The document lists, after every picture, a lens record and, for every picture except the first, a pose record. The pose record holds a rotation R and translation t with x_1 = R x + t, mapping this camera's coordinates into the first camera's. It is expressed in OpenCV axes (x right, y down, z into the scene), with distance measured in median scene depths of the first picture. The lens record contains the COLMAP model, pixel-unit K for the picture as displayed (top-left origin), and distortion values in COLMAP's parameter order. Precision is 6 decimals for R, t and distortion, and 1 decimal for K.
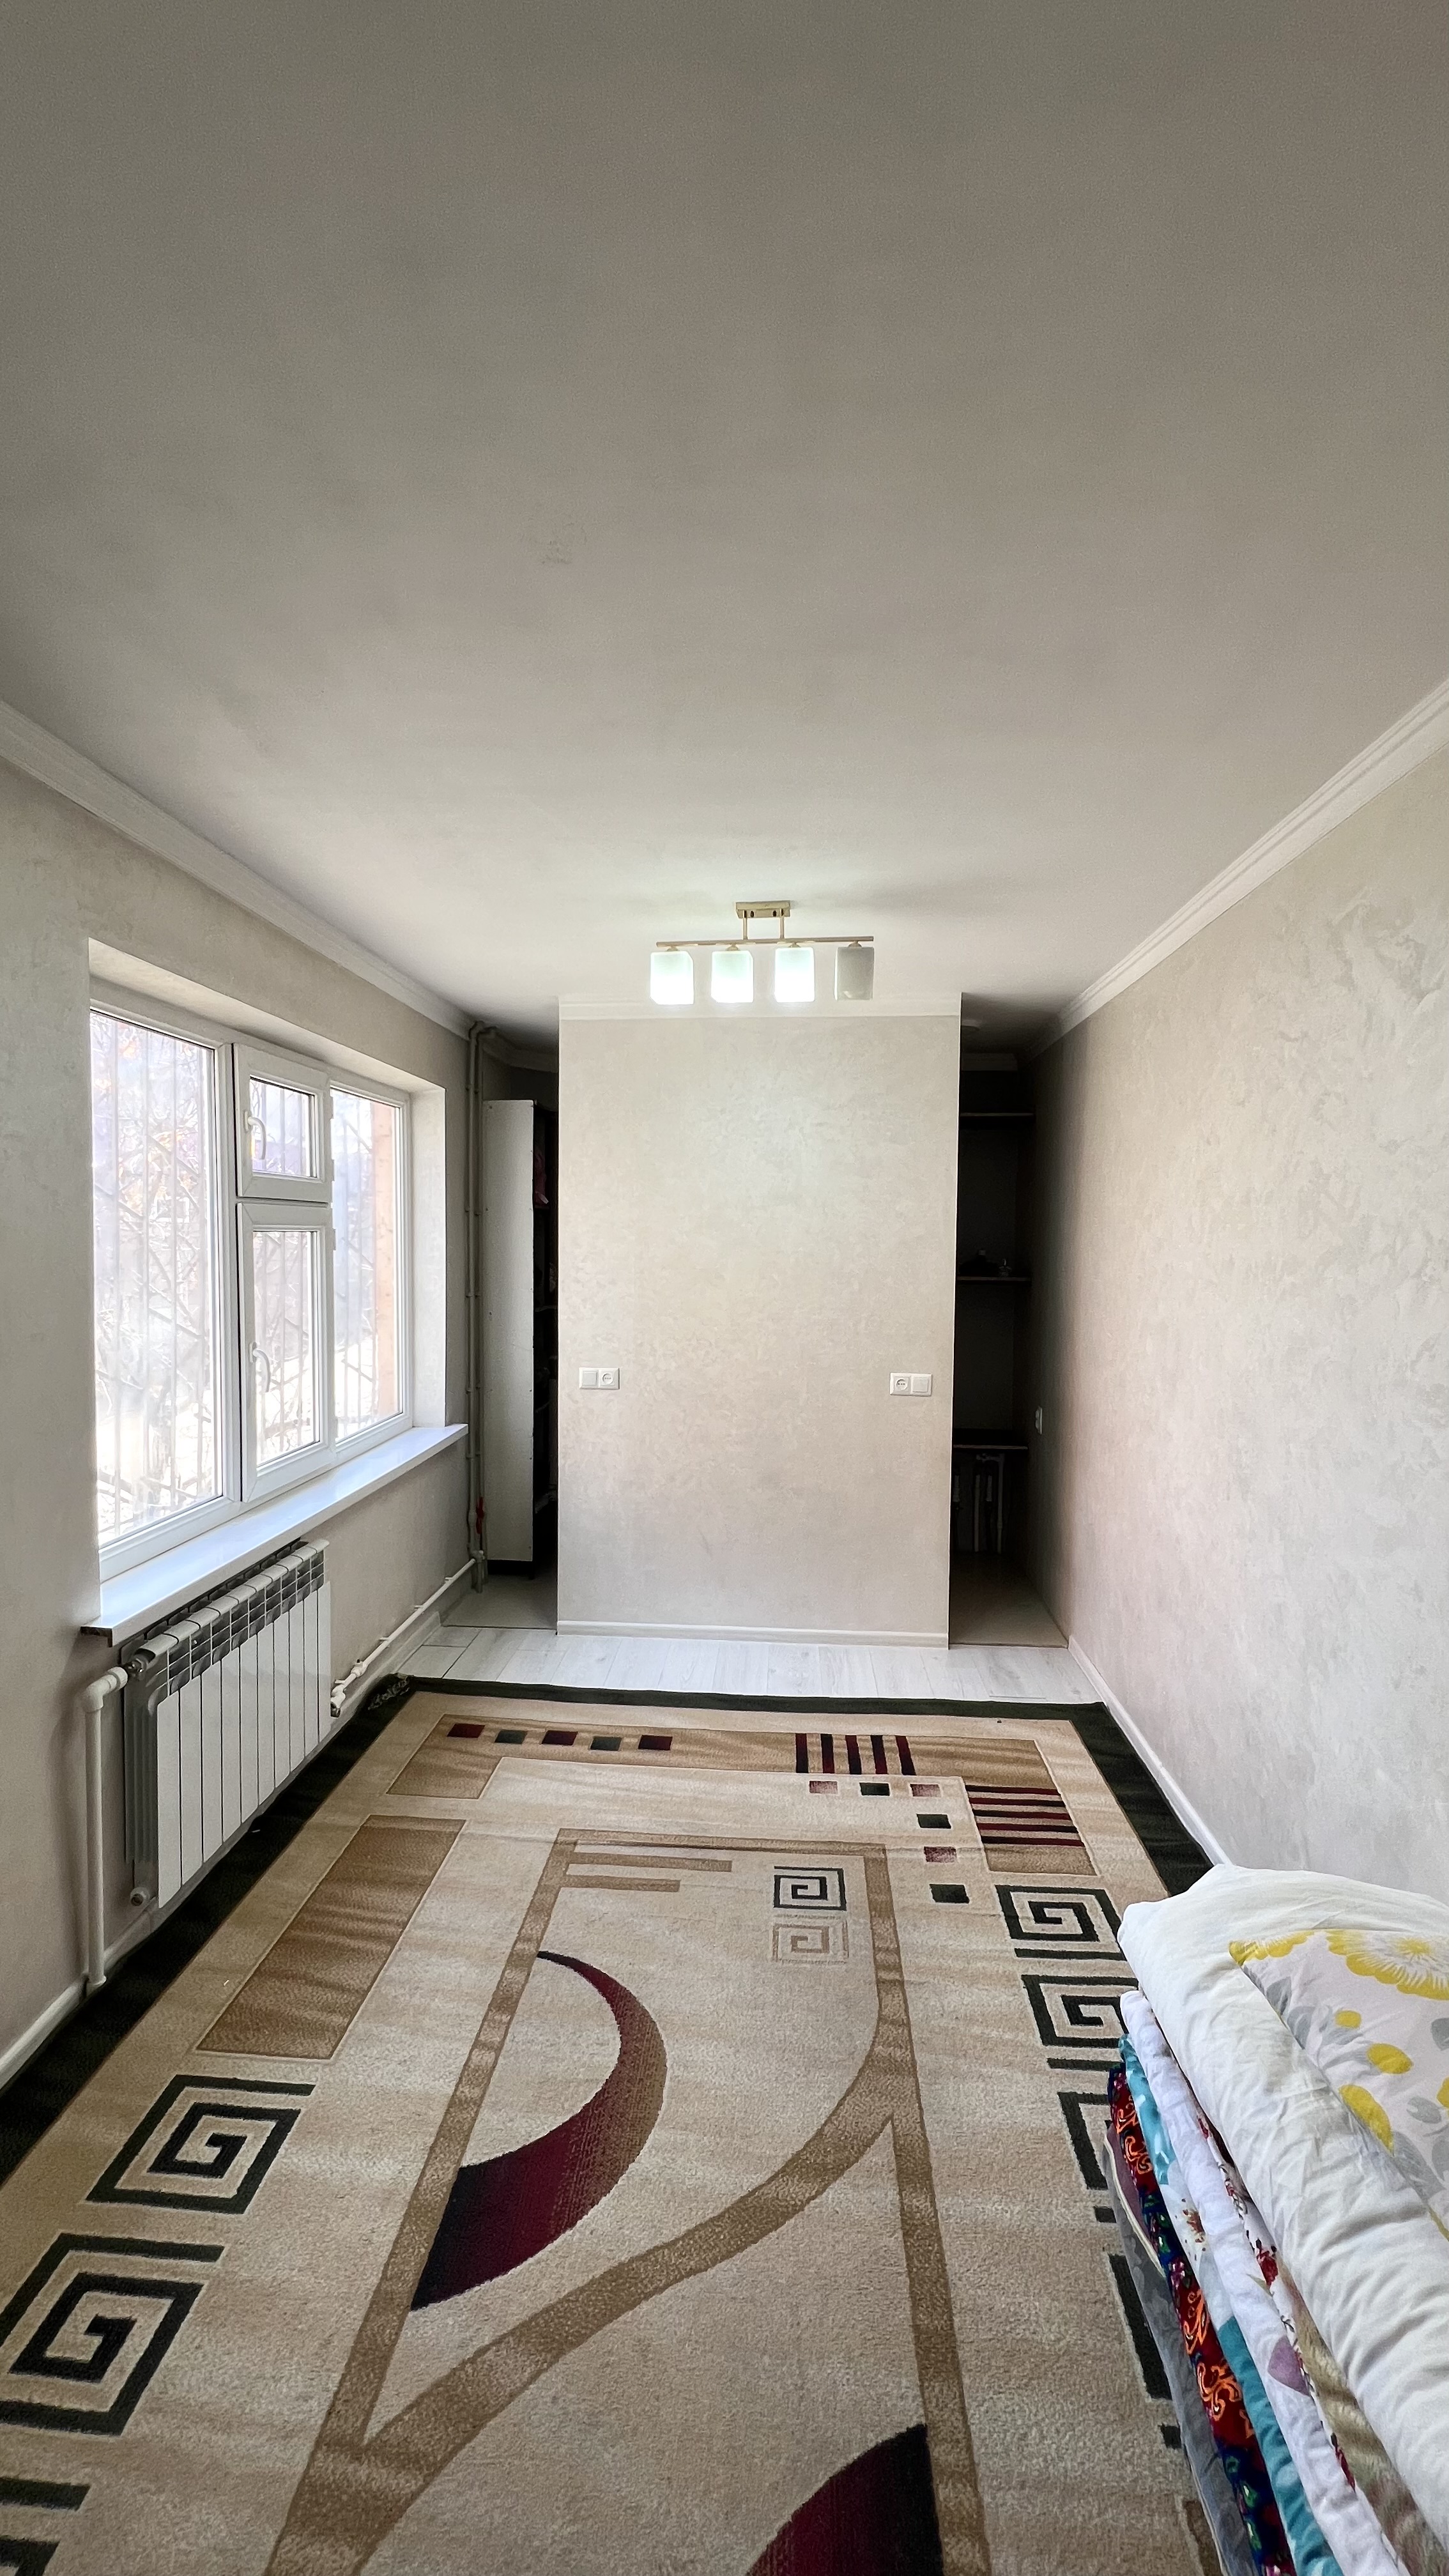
lens RADIAL K [[1029.8, 0, 719.5], [0, 1029.8, 1286.7], [0, 0, 1]] dist [-0.000267, -0.000014]
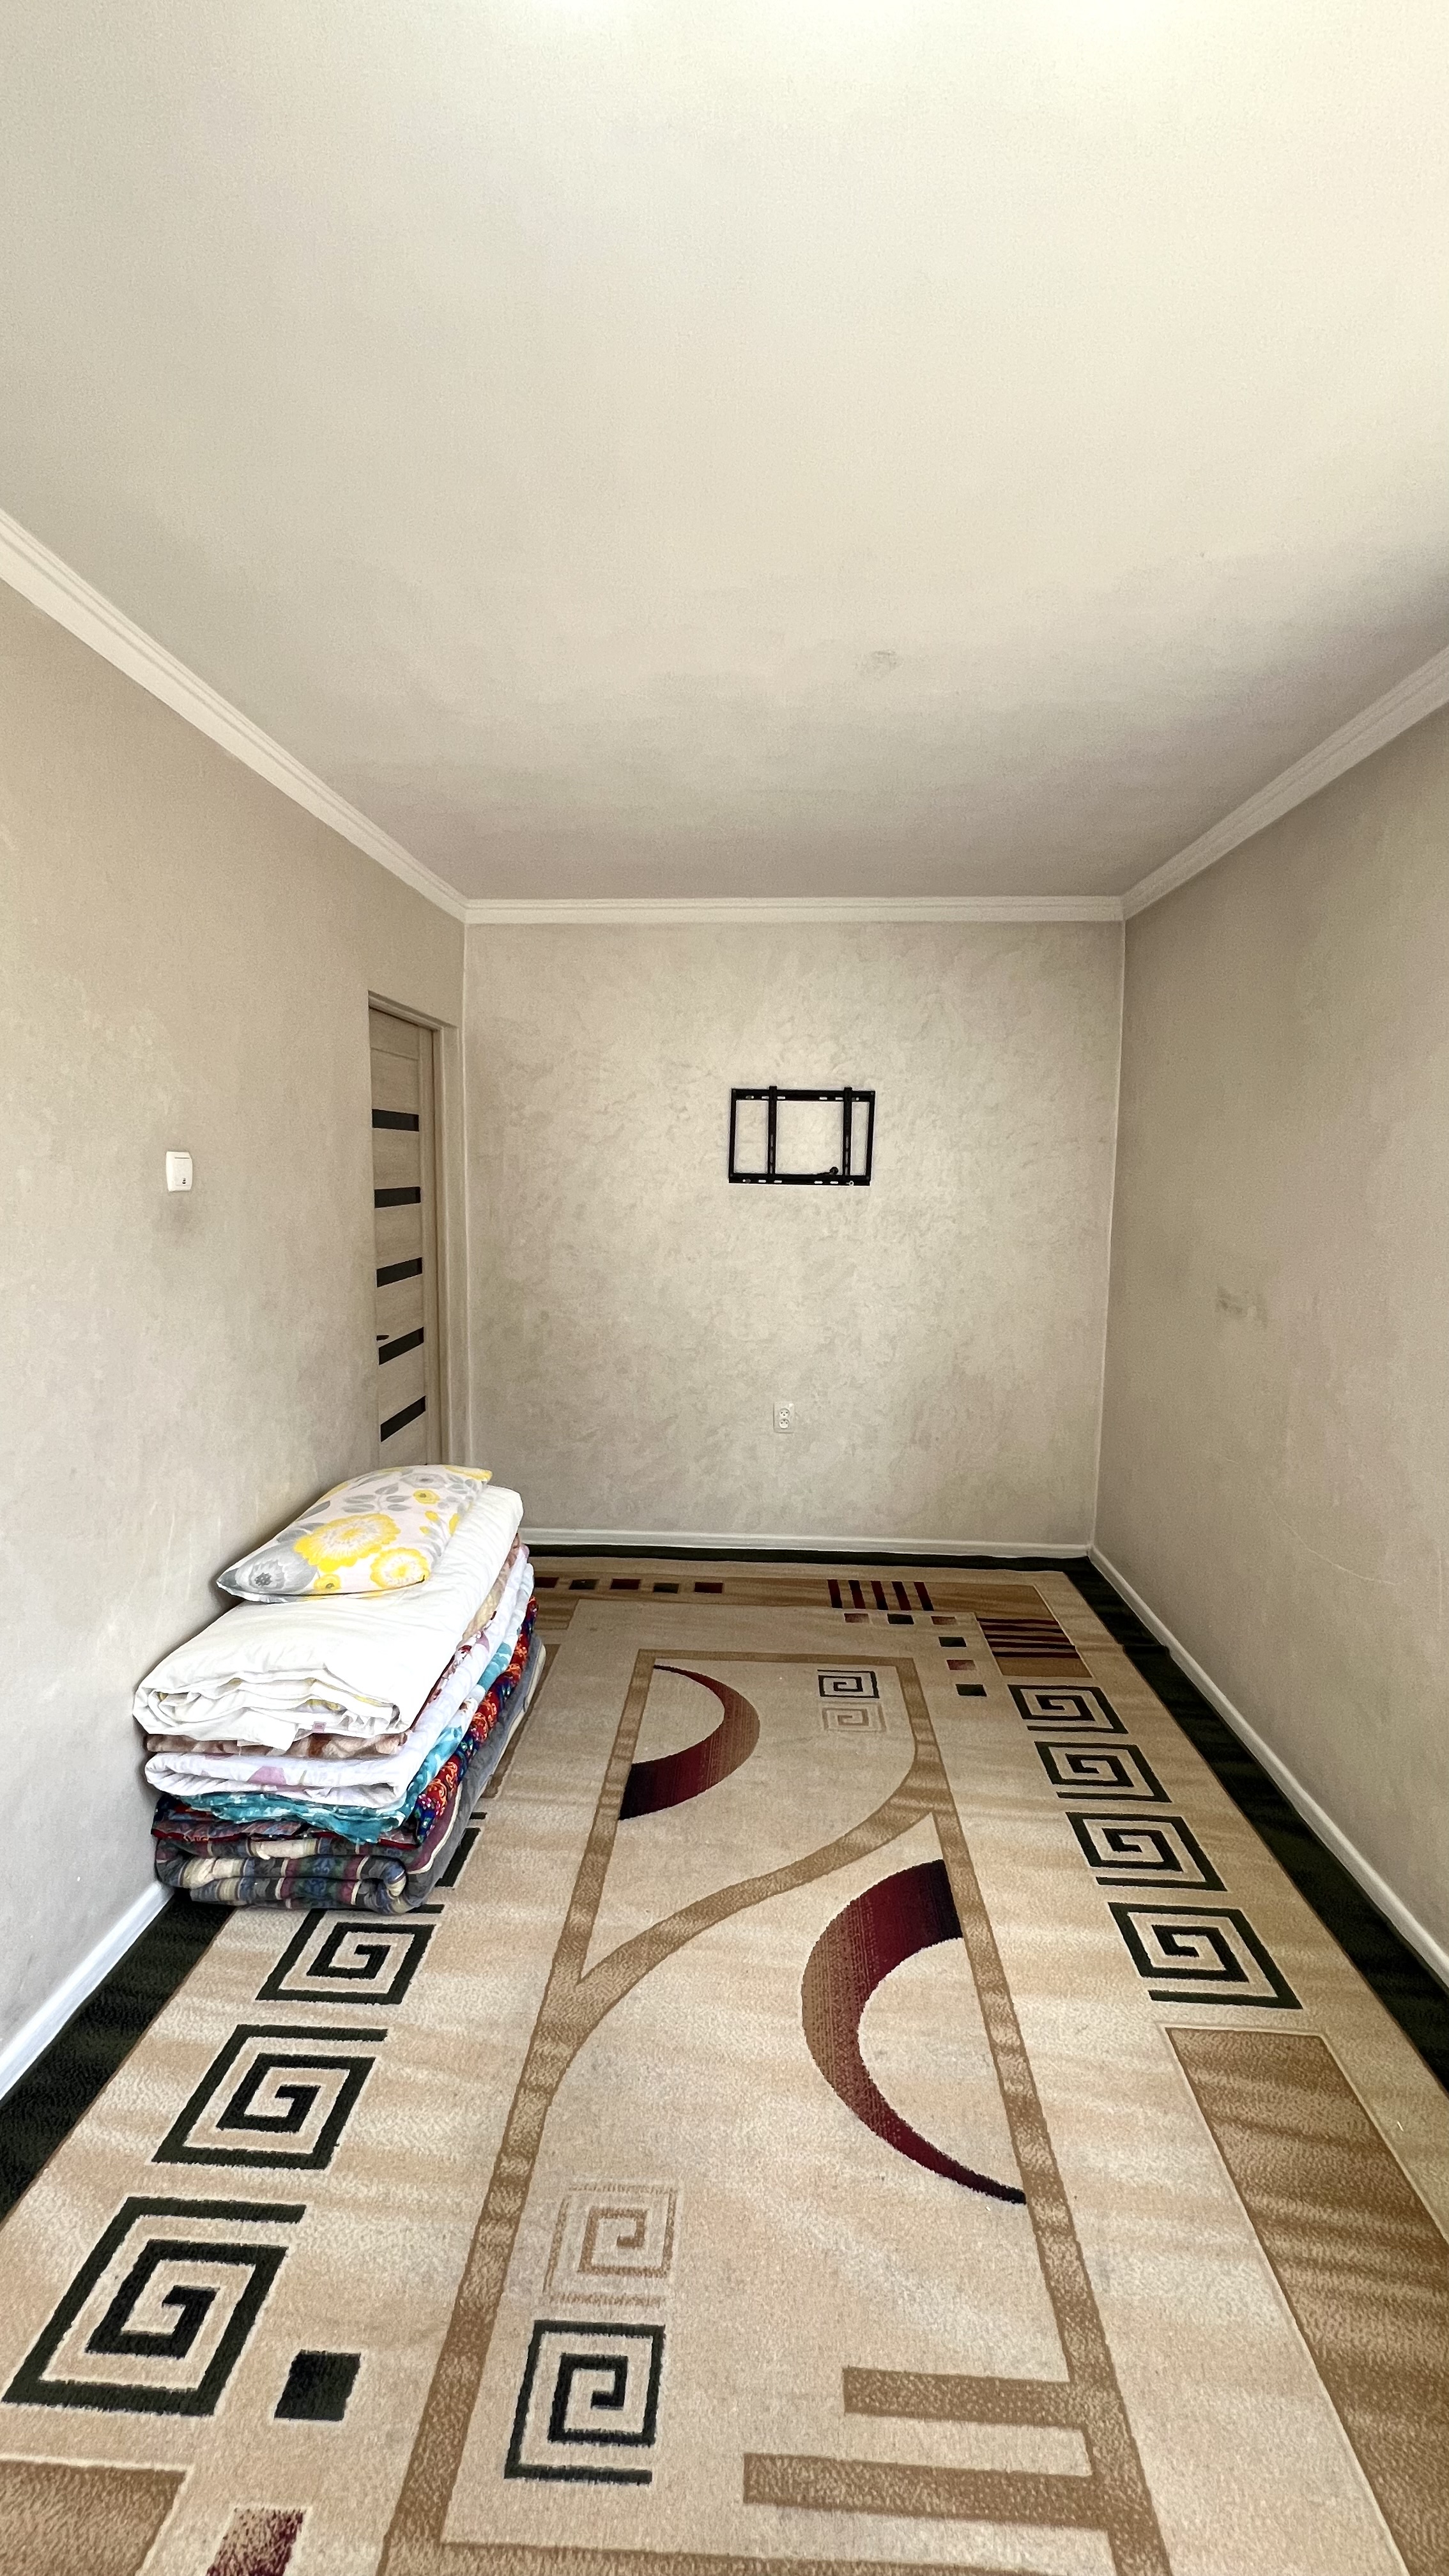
lens RADIAL K [[1029.8, 0, 728.6], [0, 1029.8, 1288.3], [0, 0, 1]] dist [-0.000267, -0.000014]
pose [[-0.999499, -0.017821, -0.026139, 0.055446], [-0.021784, 0.986847, 0.160184, -0.054667], [0.022941, 0.160673, -0.986741, 1.928053]]
